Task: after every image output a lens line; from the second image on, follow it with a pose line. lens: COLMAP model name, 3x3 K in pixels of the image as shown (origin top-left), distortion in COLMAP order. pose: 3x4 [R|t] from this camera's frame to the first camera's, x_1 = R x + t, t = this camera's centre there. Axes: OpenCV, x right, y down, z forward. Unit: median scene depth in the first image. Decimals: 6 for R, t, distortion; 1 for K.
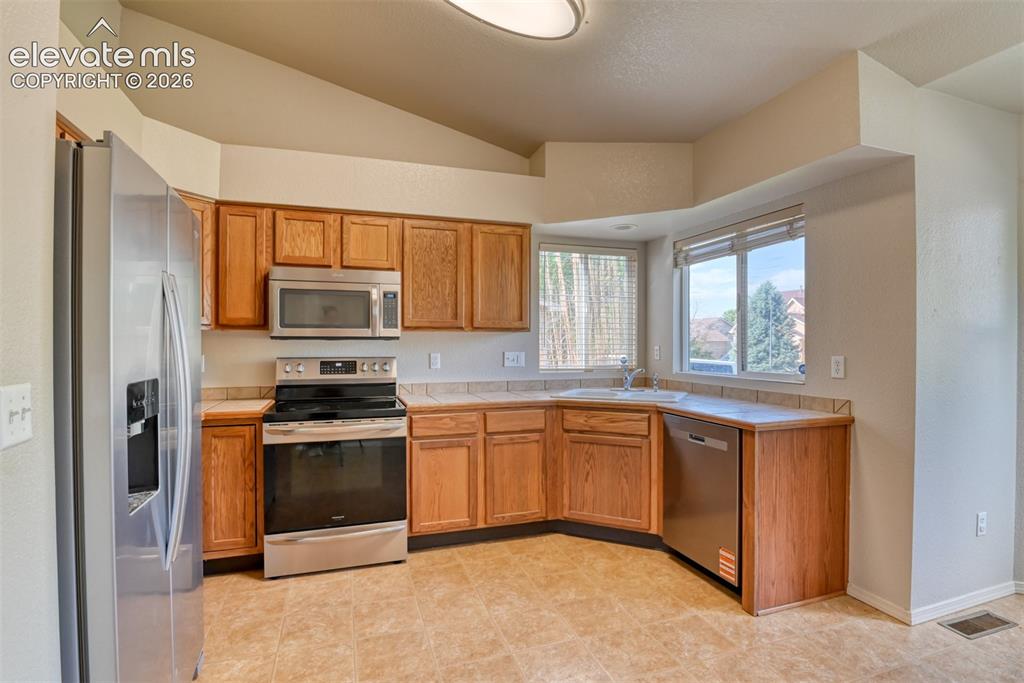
lens RADIAL K [[505.6, 0, 509.6], [0, 505.6, 345.8], [0, 0, 1]] dist [-0.020161, -0.005581]
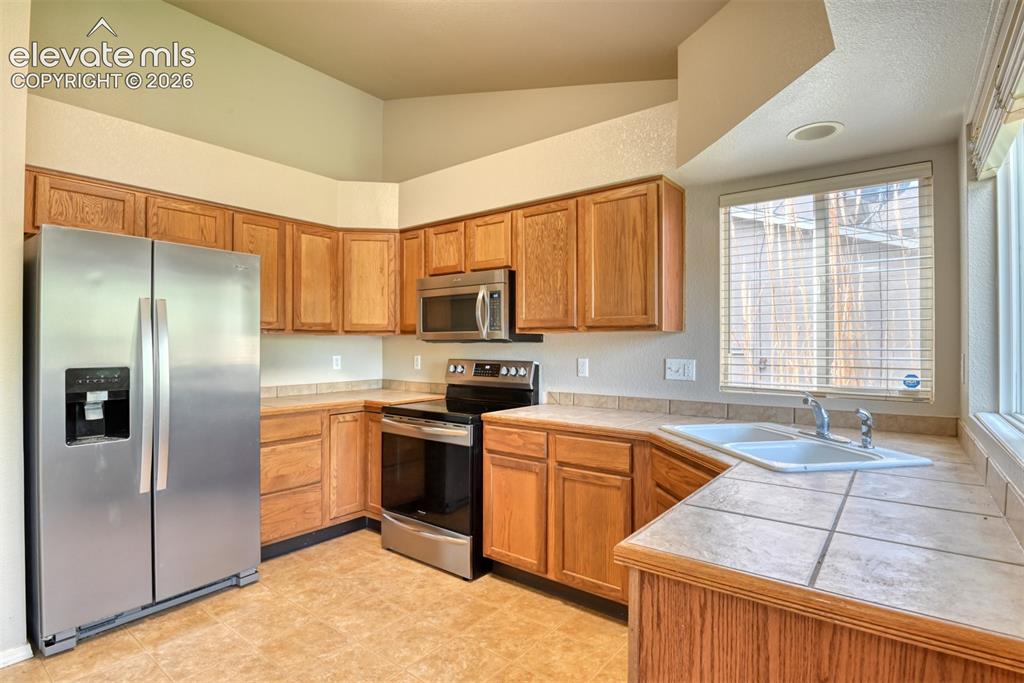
lens RADIAL K [[505.4, 0, 514.7], [0, 505.4, 345.7], [0, 0, 1]] dist [-0.016257, -0.009376]
pose [[0.555171, 0.001669, -0.831734, 0.592066], [-0.007421, 0.999968, -0.002946, -0.003550], [0.831703, 0.007808, 0.555166, 0.532734]]
